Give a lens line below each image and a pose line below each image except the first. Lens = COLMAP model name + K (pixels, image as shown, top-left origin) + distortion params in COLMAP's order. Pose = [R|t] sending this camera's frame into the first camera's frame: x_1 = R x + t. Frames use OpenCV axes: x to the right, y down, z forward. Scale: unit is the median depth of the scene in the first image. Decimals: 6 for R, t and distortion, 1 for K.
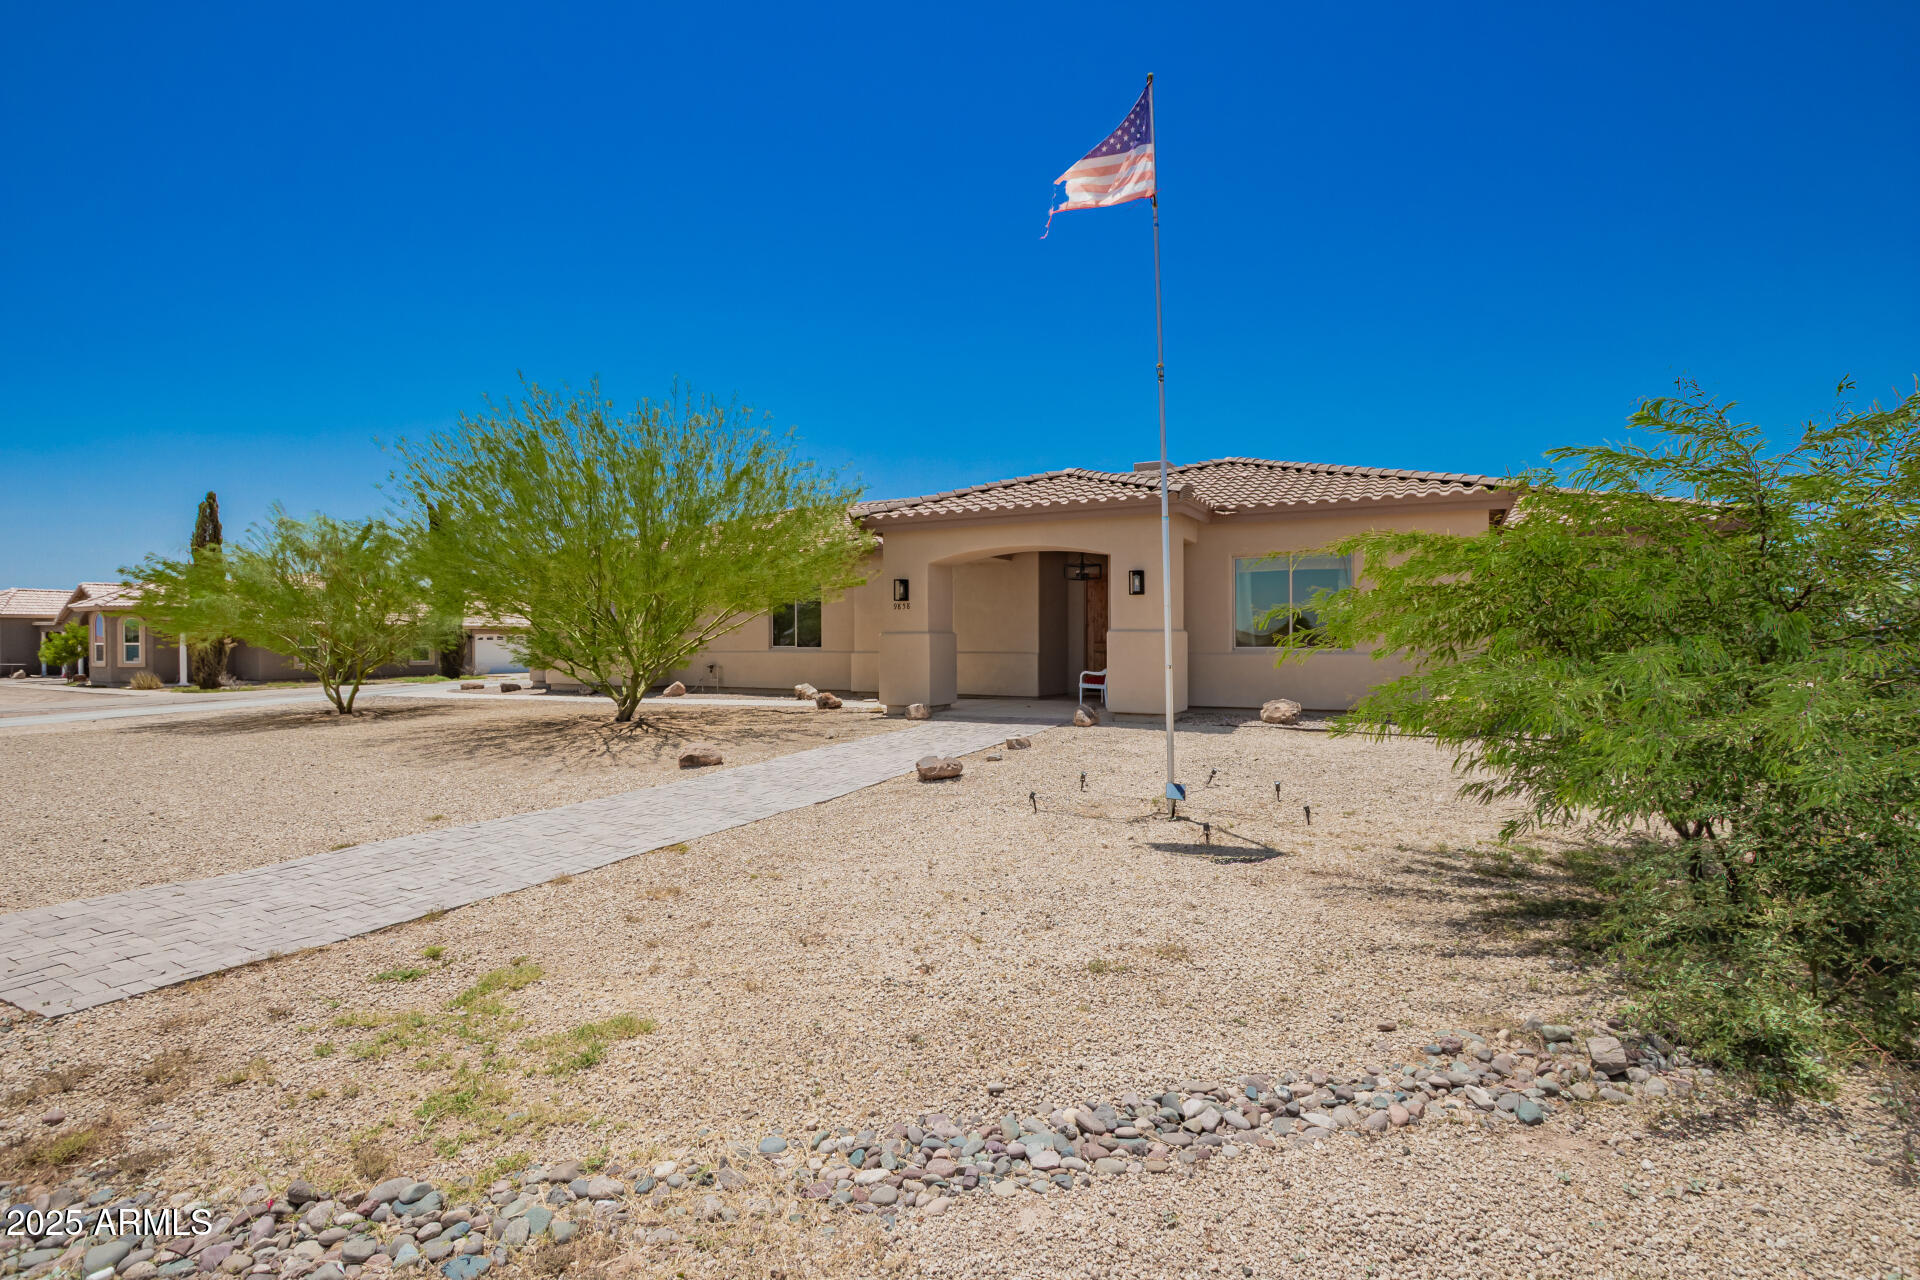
lens RADIAL K [[899.6, 0, 960.0], [0, 899.6, 640.0], [0, 0, 1]] dist [0.000015, -0.000024]
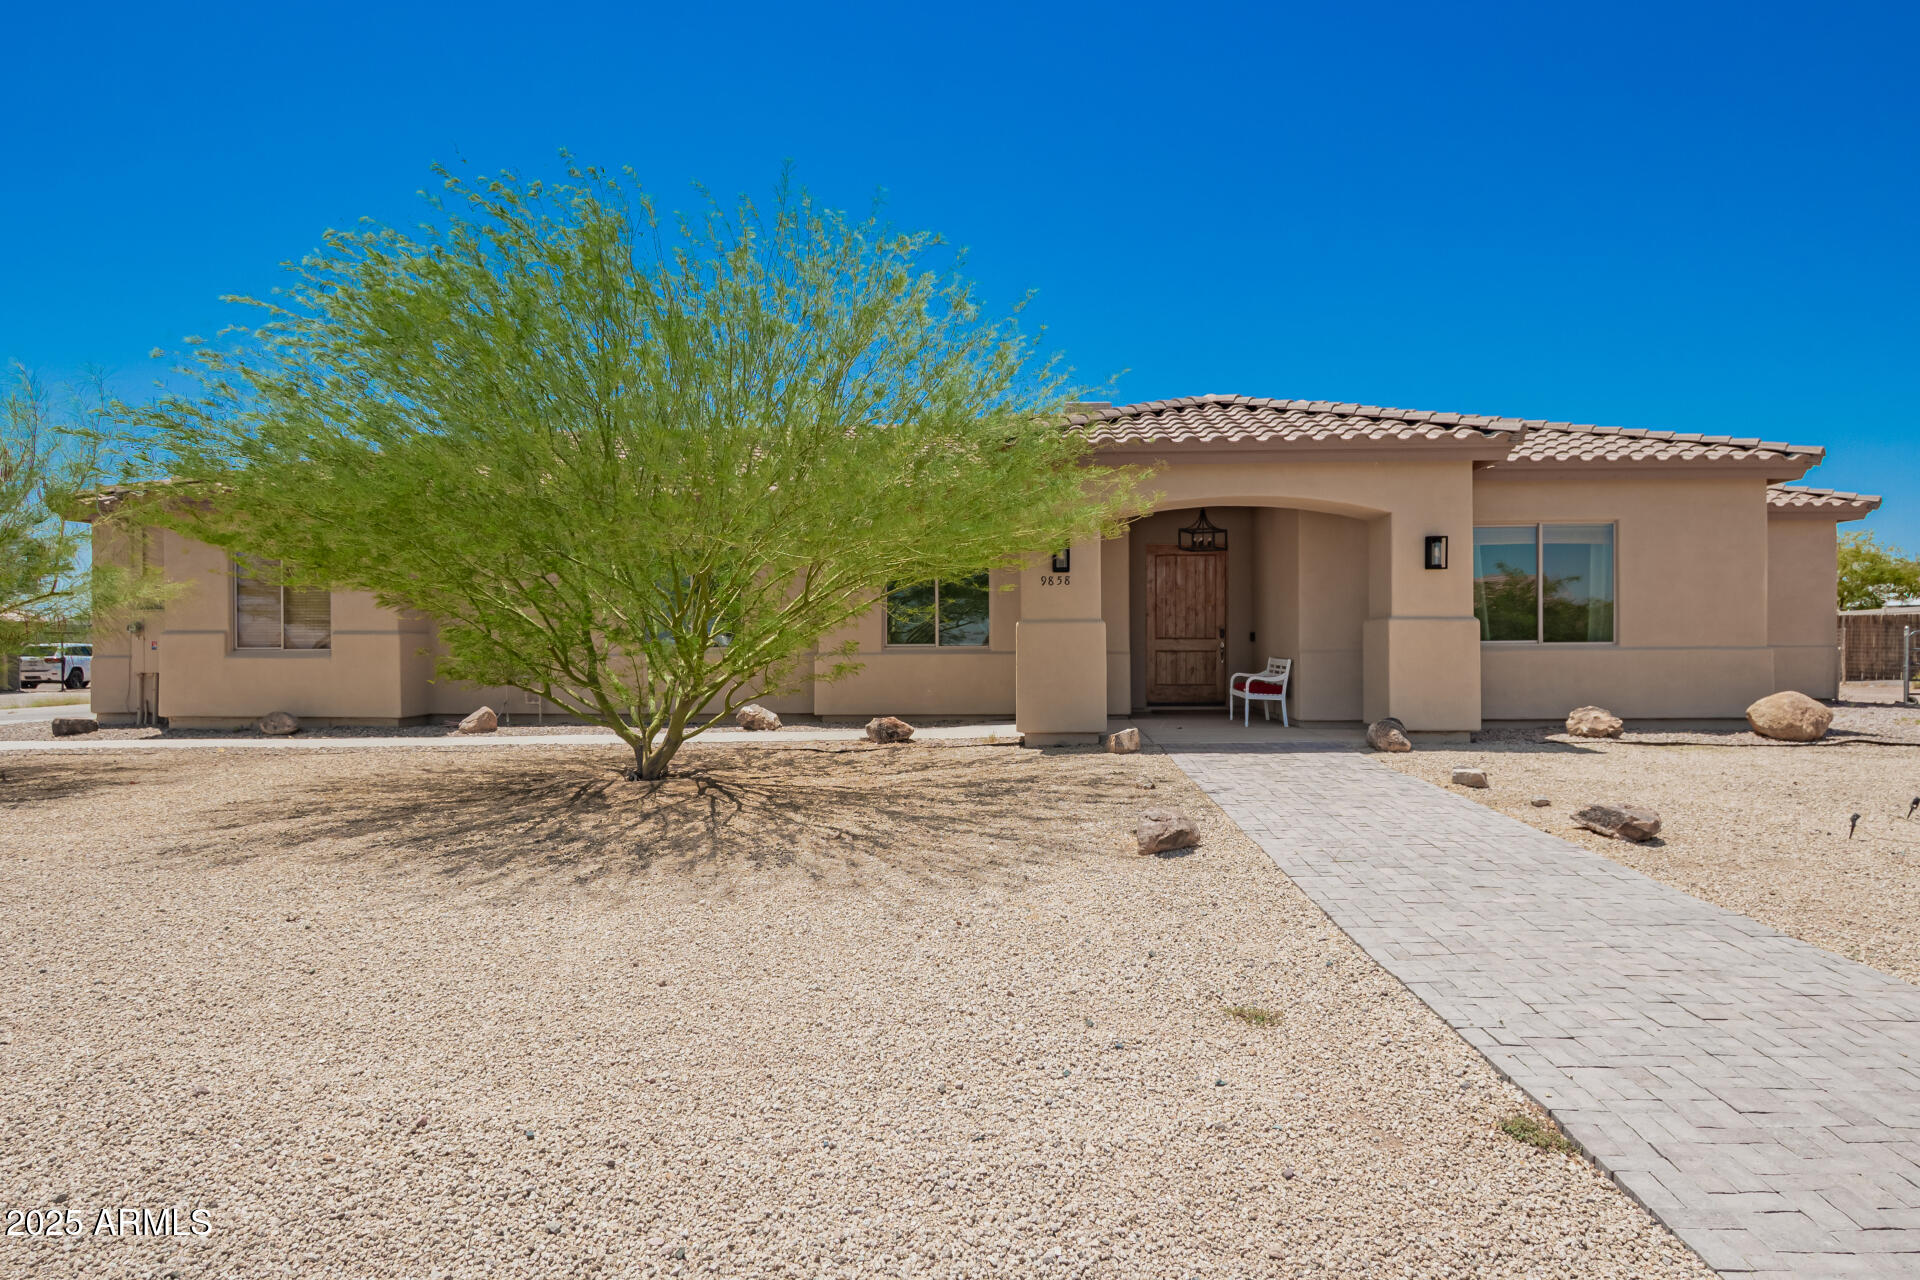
lens RADIAL K [[1211.6, 0, 960.0], [0, 1211.6, 640.0], [0, 0, 1]] dist [-0.001828, 0.000193]
pose [[0.907525, -0.004227, 0.419977, -0.477178], [0.002385, 0.999985, 0.004911, 0.000918], [-0.419992, -0.003455, 0.907521, 0.222237]]
